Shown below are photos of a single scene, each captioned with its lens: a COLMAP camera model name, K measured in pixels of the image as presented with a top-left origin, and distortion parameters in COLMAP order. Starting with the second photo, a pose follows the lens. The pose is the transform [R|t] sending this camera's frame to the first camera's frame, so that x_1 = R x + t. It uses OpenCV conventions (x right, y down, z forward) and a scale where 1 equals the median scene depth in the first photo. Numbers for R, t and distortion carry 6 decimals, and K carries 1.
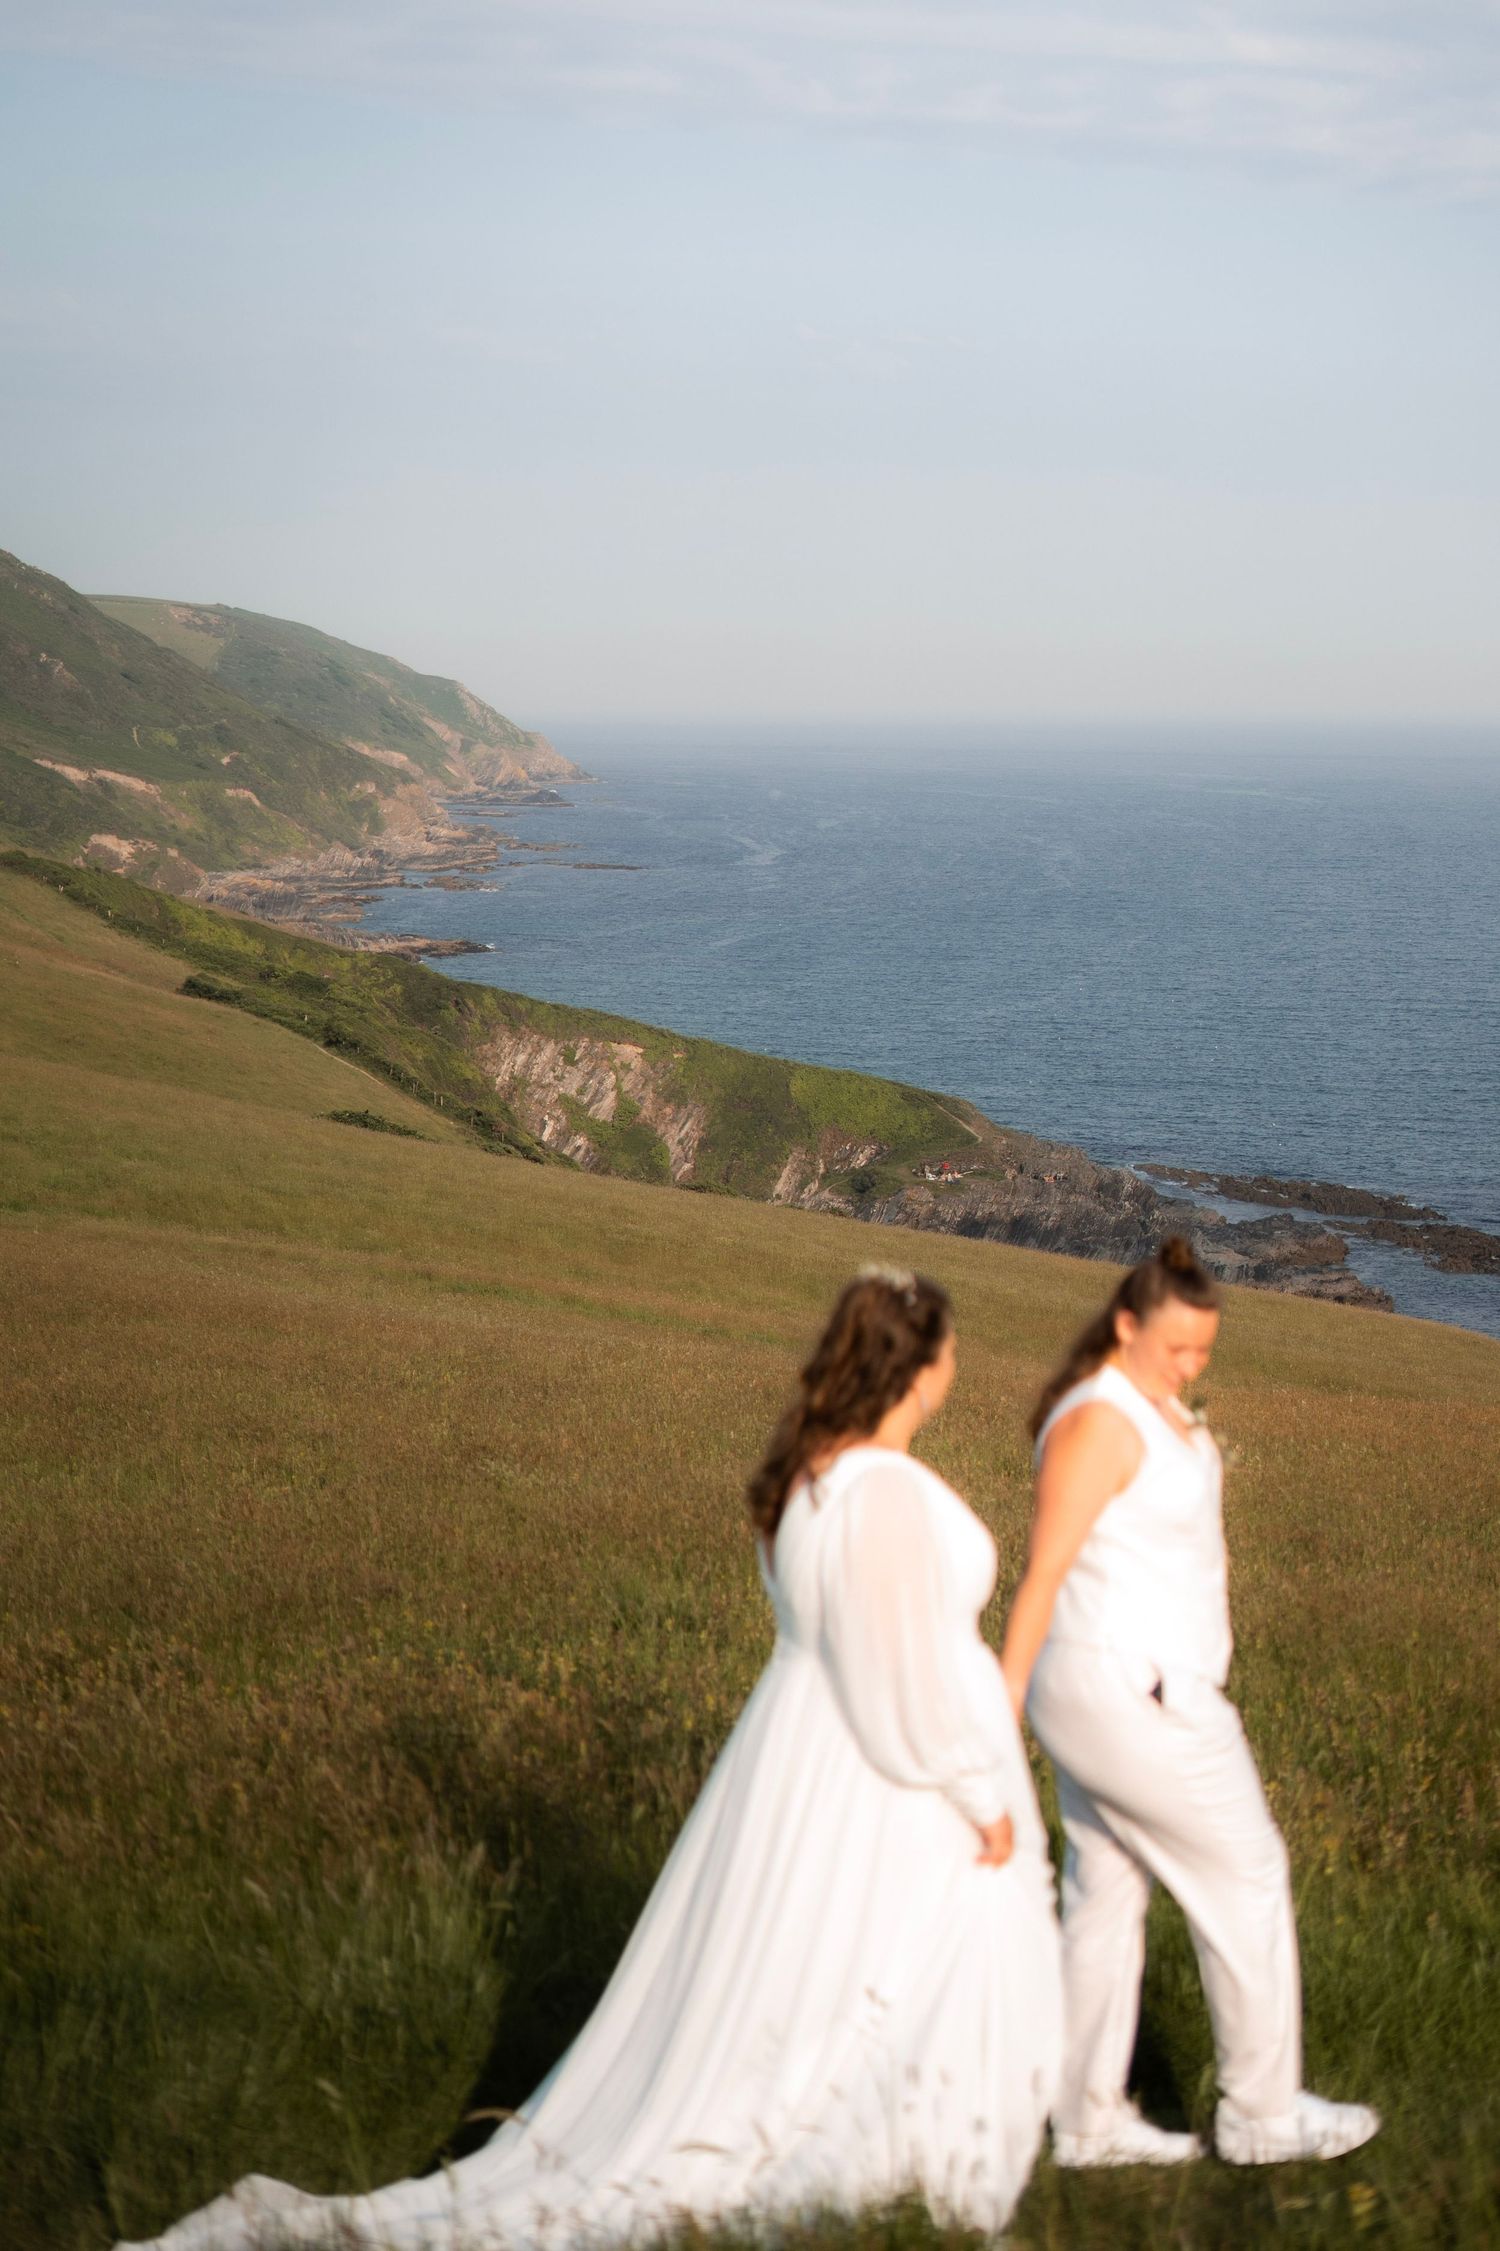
lens RADIAL K [[4181.9, 0, 750.0], [0, 4181.9, 1125.5], [0, 0, 1]] dist [-0.009763, 0.070673]
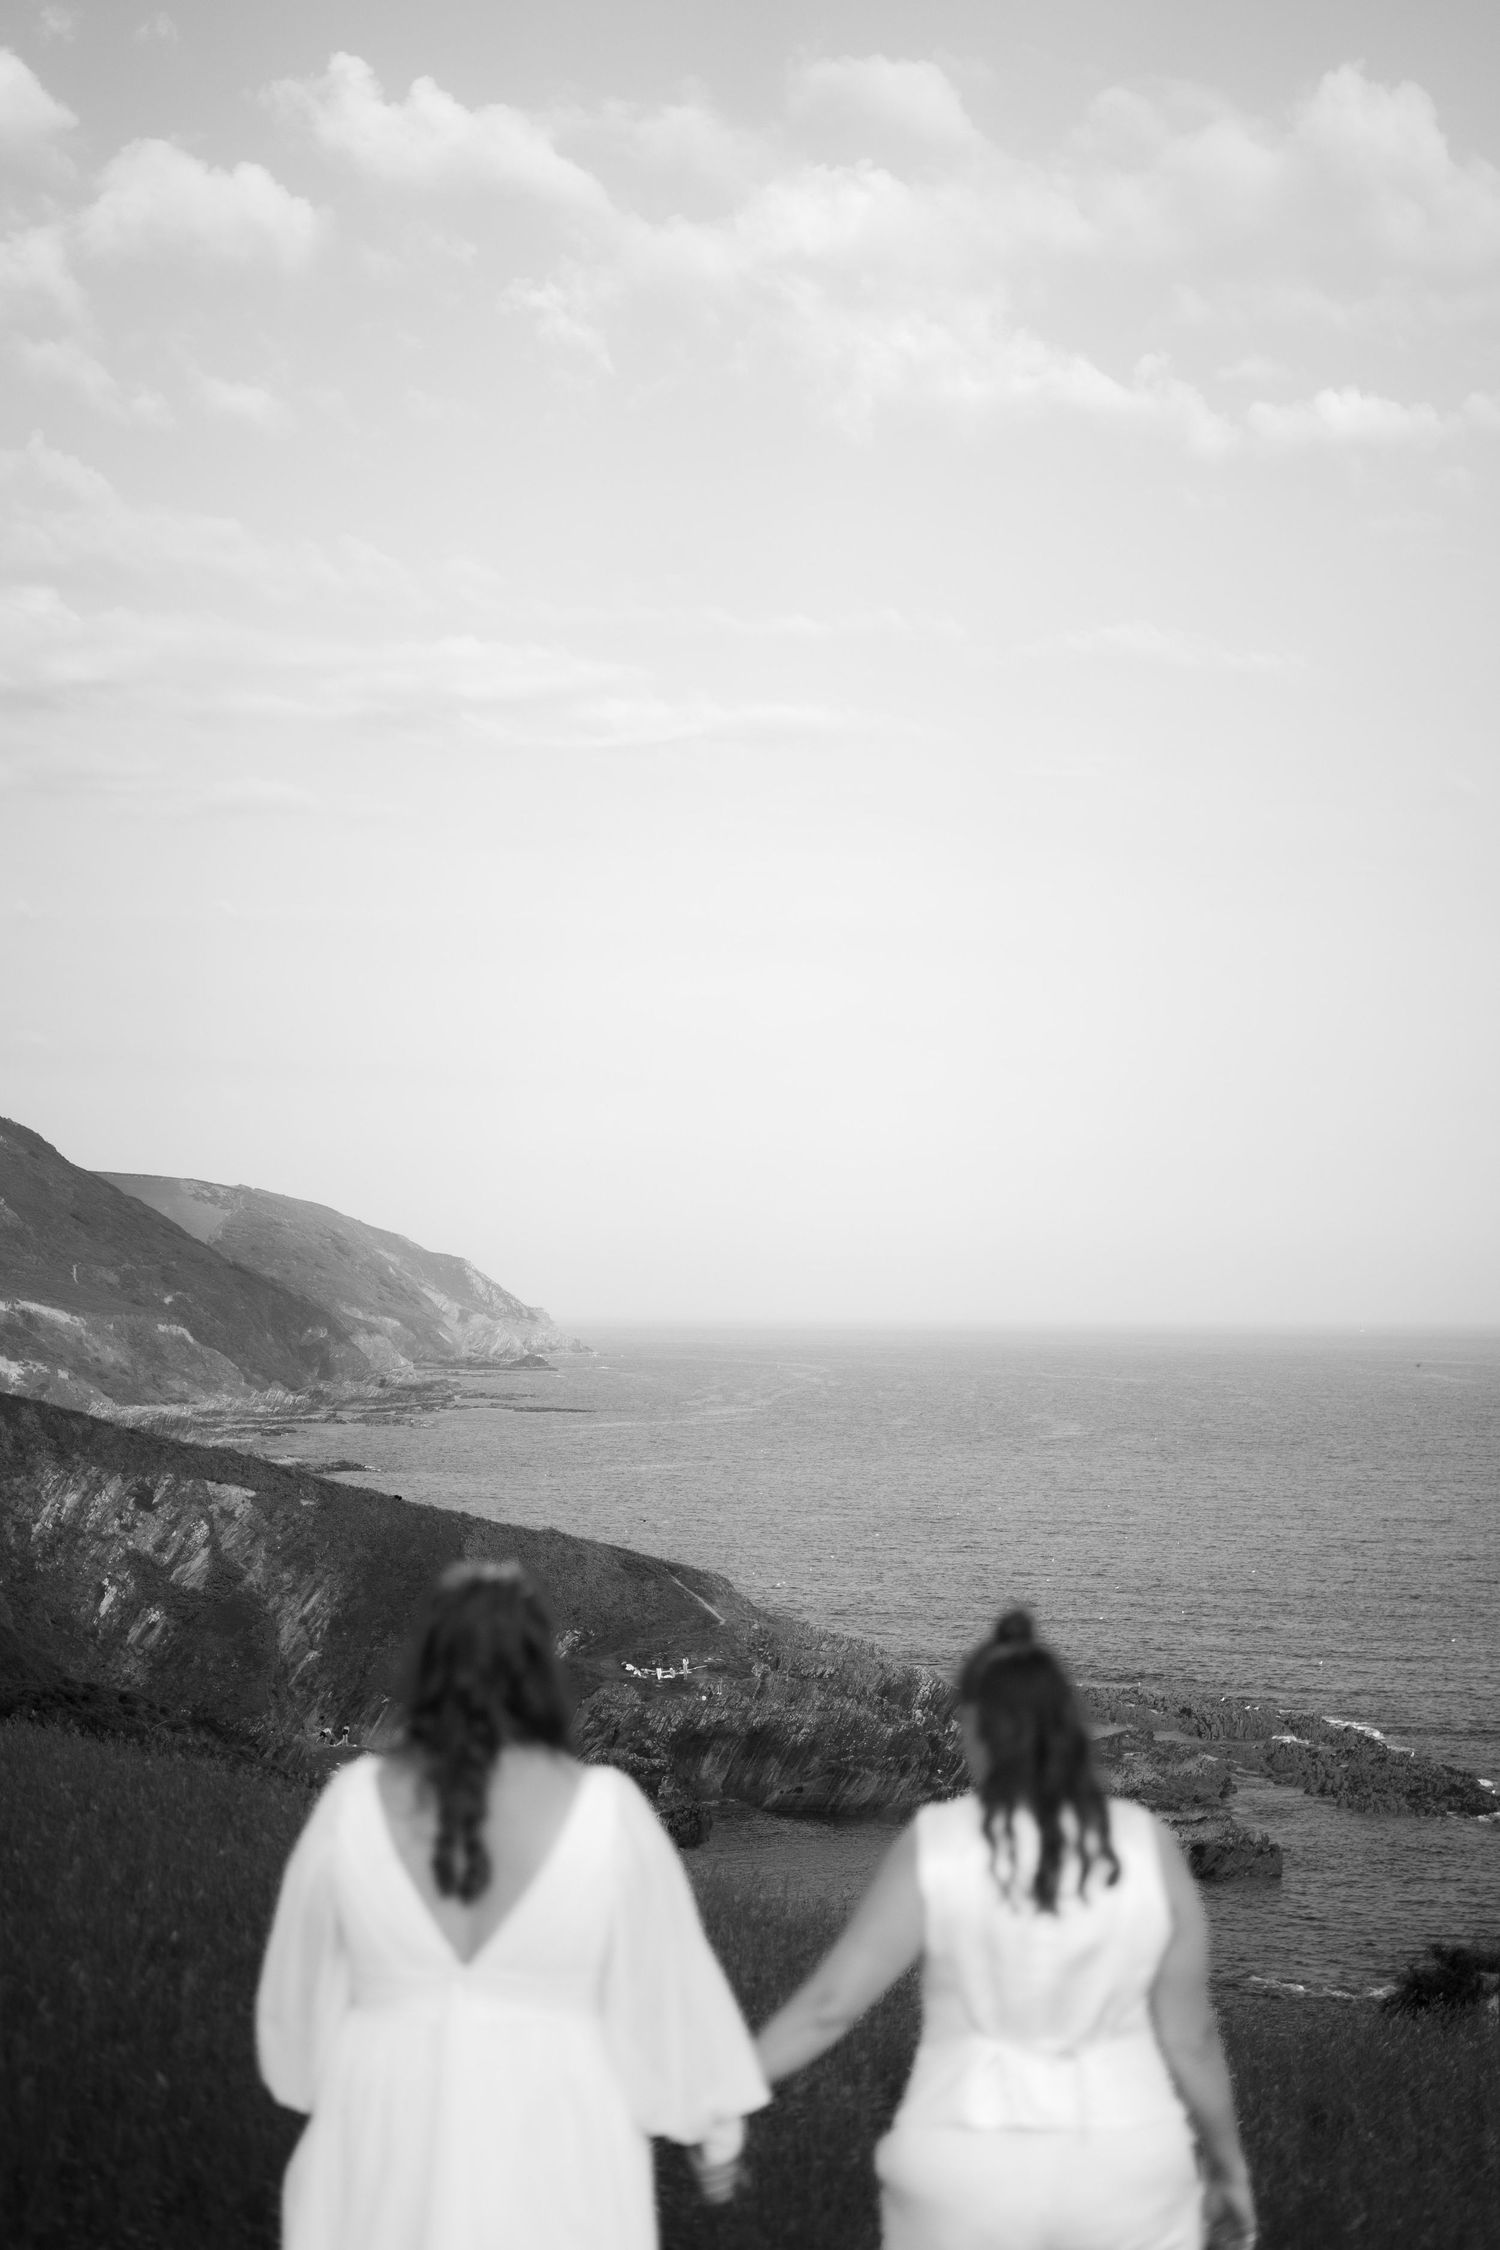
lens RADIAL K [[3674.4, 0, 660.8], [0, 3674.4, 1126.2], [0, 0, 1]] dist [-0.005076, -0.007508]
pose [[0.999177, 0.003476, -0.040405, 0.069365], [-0.009731, 0.987762, -0.155664, 0.017451], [0.039370, 0.155929, 0.986983, 0.354348]]
